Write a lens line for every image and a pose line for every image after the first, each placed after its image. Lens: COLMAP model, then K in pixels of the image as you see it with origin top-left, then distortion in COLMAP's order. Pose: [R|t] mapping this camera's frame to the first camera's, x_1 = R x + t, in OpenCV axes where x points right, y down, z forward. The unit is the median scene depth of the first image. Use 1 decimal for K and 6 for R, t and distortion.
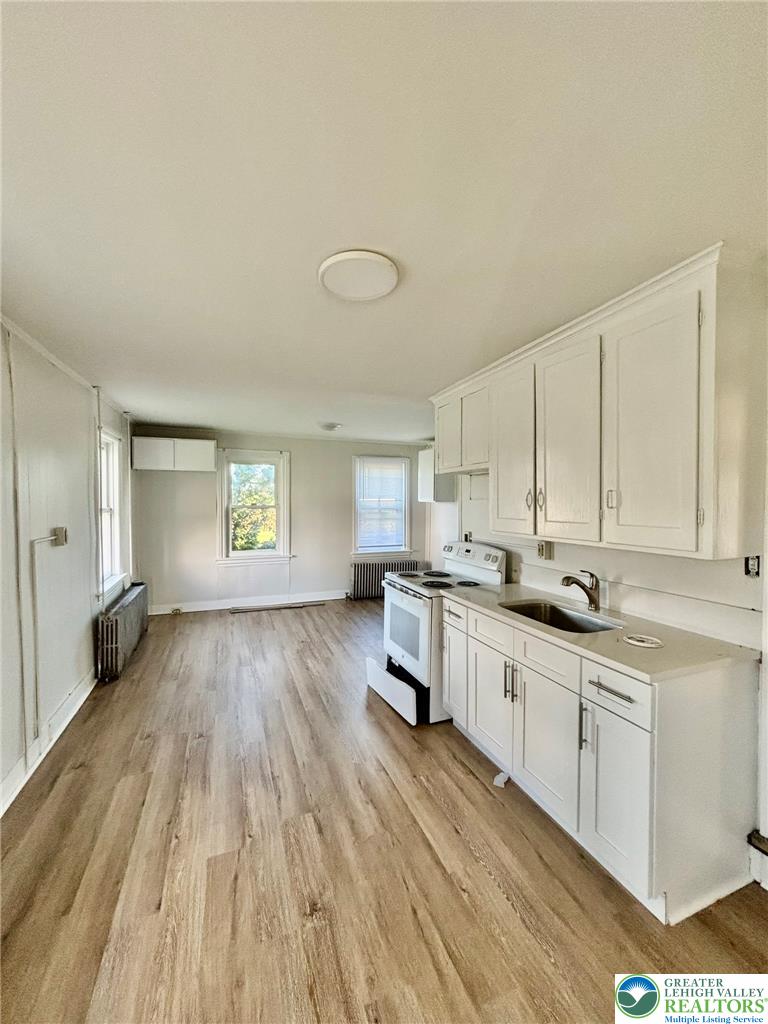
lens RADIAL K [[408.7, 0, 384.1], [0, 408.7, 509.6], [0, 0, 1]] dist [0.000993, -0.000088]
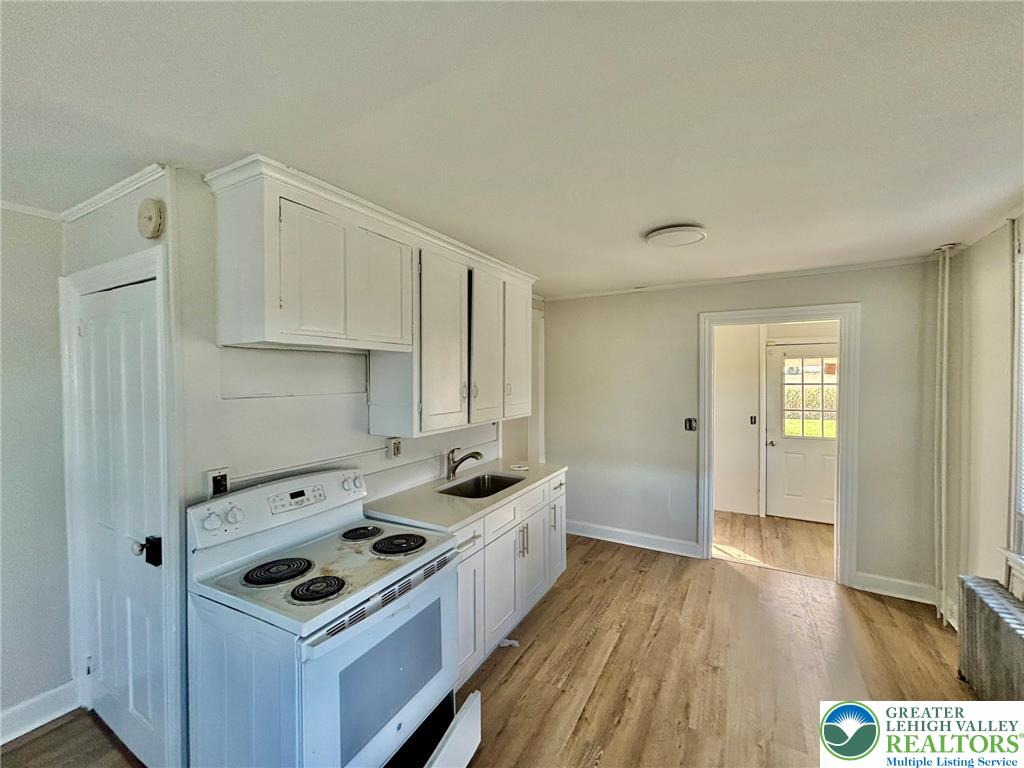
lens RADIAL K [[408.7, 0, 515.5], [0, 408.7, 384.6], [0, 0, 1]] dist [0.000993, -0.000088]
pose [[-0.633358, -0.013529, 0.773740, -0.657644], [0.018852, 0.999281, 0.032904, -0.090348], [-0.773629, 0.035426, -0.632648, 1.912308]]
